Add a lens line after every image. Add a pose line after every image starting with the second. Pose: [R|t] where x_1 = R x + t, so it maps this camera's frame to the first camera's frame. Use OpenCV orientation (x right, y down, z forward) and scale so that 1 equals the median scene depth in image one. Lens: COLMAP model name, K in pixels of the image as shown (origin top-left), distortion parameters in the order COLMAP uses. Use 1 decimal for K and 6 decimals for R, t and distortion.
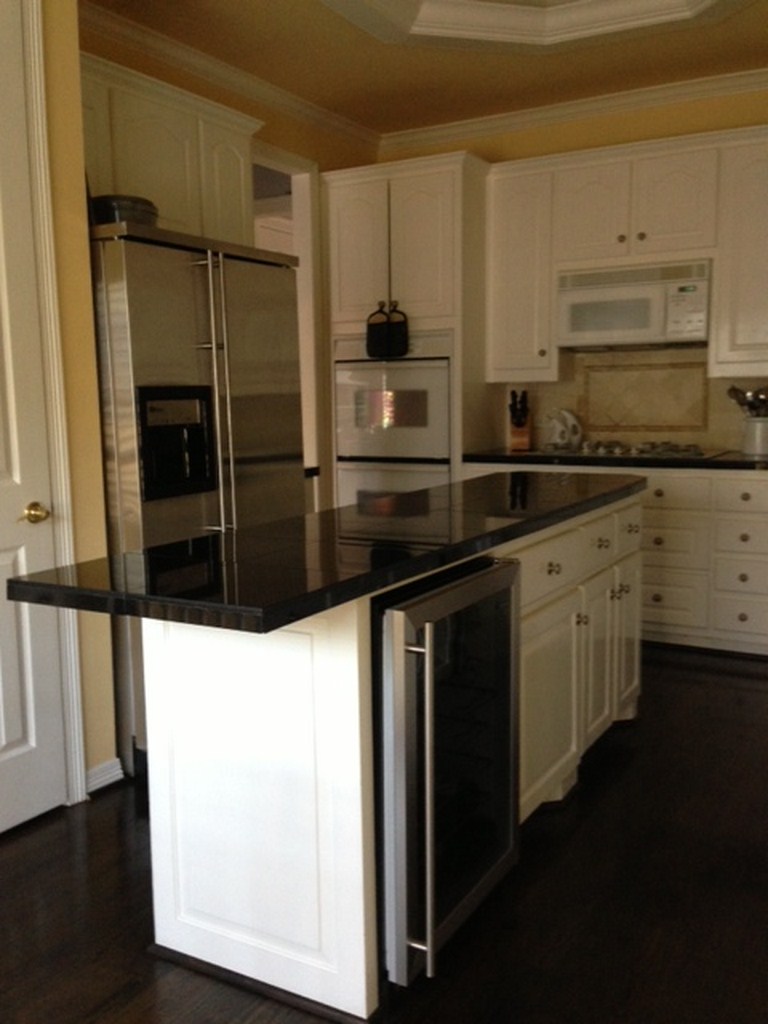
lens RADIAL K [[931.2, 0, 384.0], [0, 931.2, 512.0], [0, 0, 1]] dist [0.122430, -0.247058]
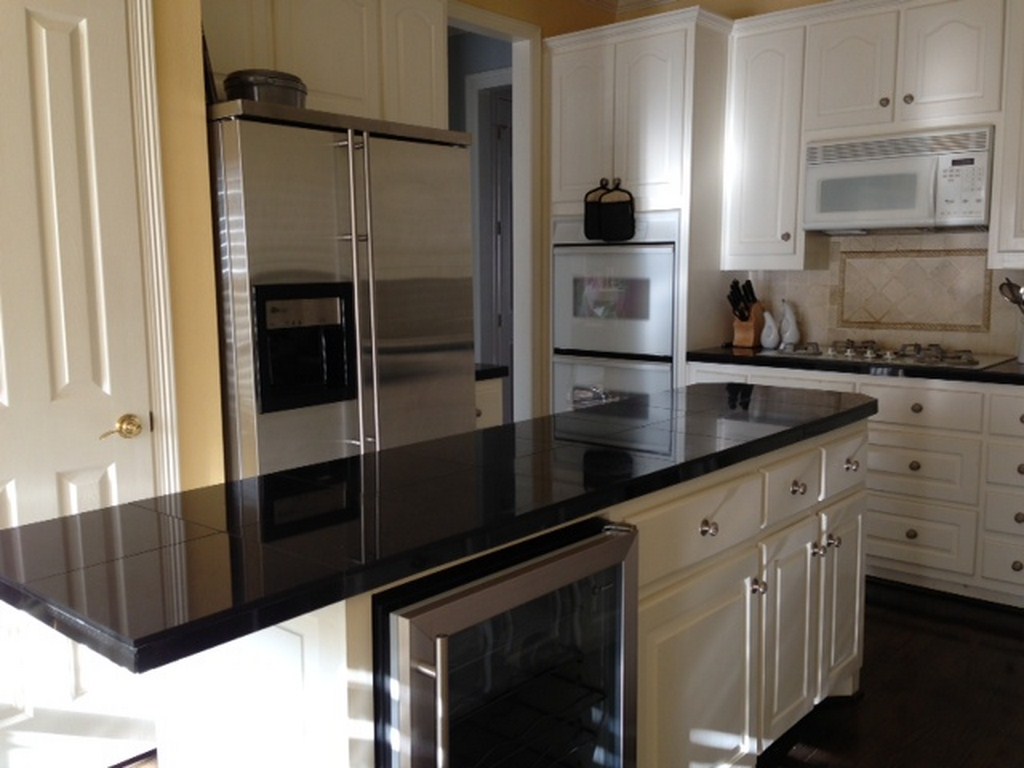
lens RADIAL K [[931.2, 0, 512.0], [0, 931.2, 384.0], [0, 0, 1]] dist [0.122430, -0.247058]
pose [[0.982391, 0.031319, -0.184195, 0.090160], [-0.030872, 0.999509, 0.005293, -0.033191], [0.184271, 0.000486, 0.982875, 0.110602]]
